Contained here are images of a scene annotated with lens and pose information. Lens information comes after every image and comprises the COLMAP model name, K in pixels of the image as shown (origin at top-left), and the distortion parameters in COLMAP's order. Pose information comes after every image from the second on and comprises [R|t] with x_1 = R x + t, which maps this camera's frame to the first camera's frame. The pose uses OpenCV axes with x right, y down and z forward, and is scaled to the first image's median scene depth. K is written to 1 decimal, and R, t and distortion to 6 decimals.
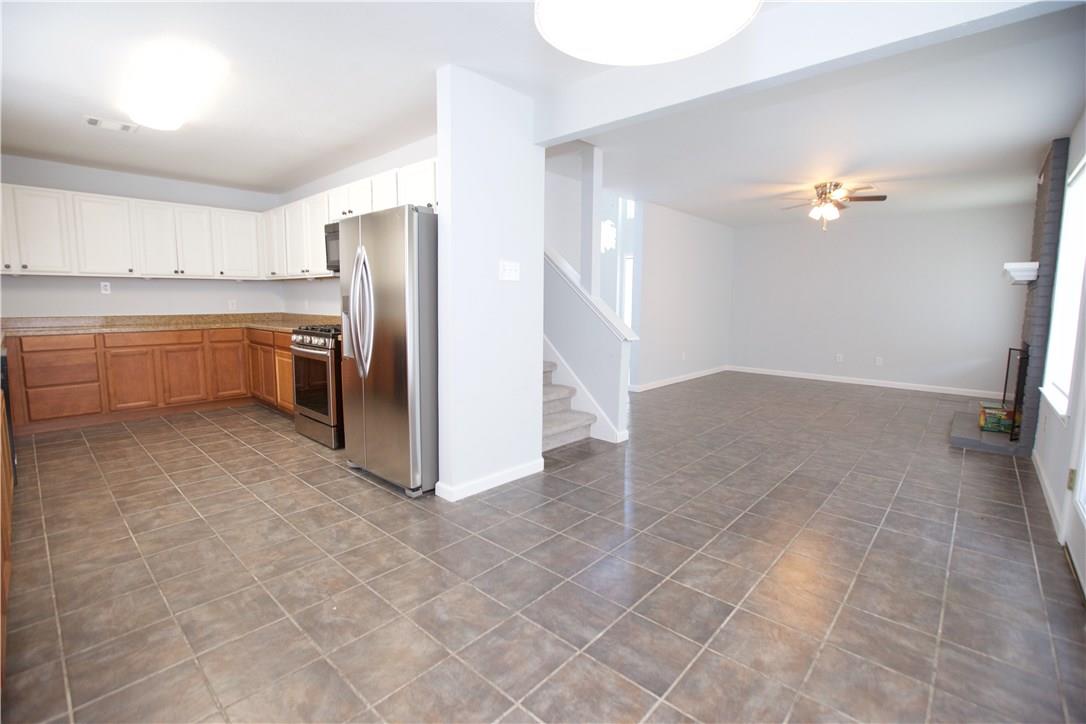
lens RADIAL K [[495.2, 0, 539.2], [0, 495.2, 353.8], [0, 0, 1]] dist [-0.046880, 0.015279]
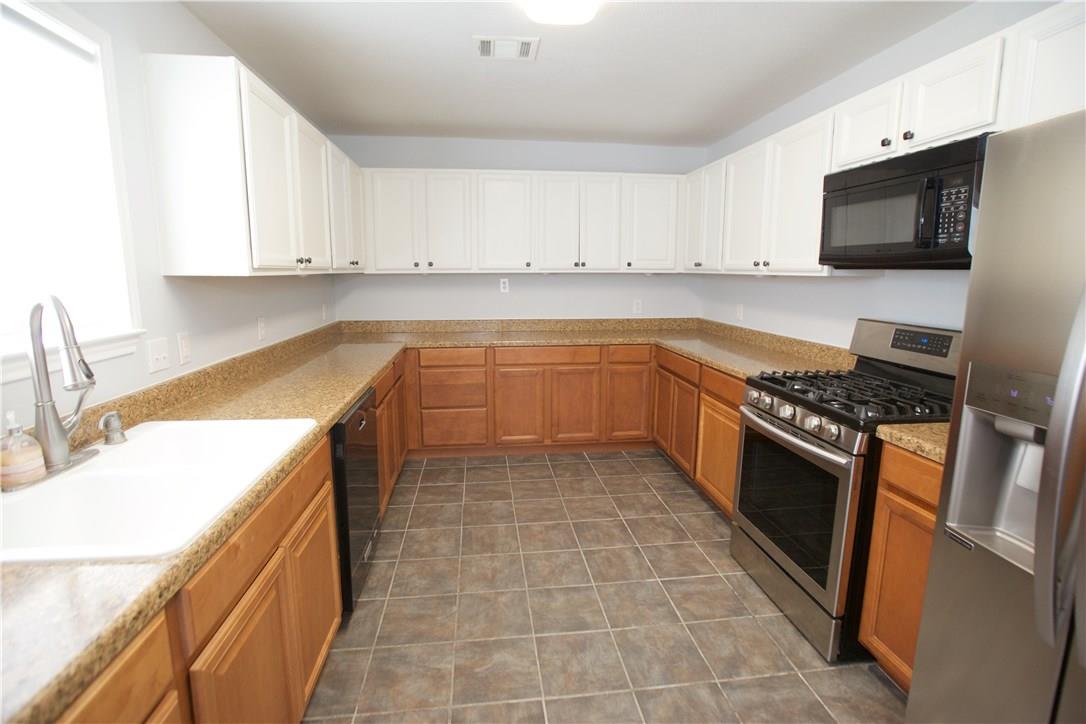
lens RADIAL K [[495.2, 0, 539.2], [0, 495.2, 353.8], [0, 0, 1]] dist [-0.046880, 0.015279]
pose [[0.756168, 0.103423, -0.646154, -0.311834], [-0.068804, 0.994524, 0.078664, -0.096565], [0.650751, -0.015025, 0.759143, 0.415093]]
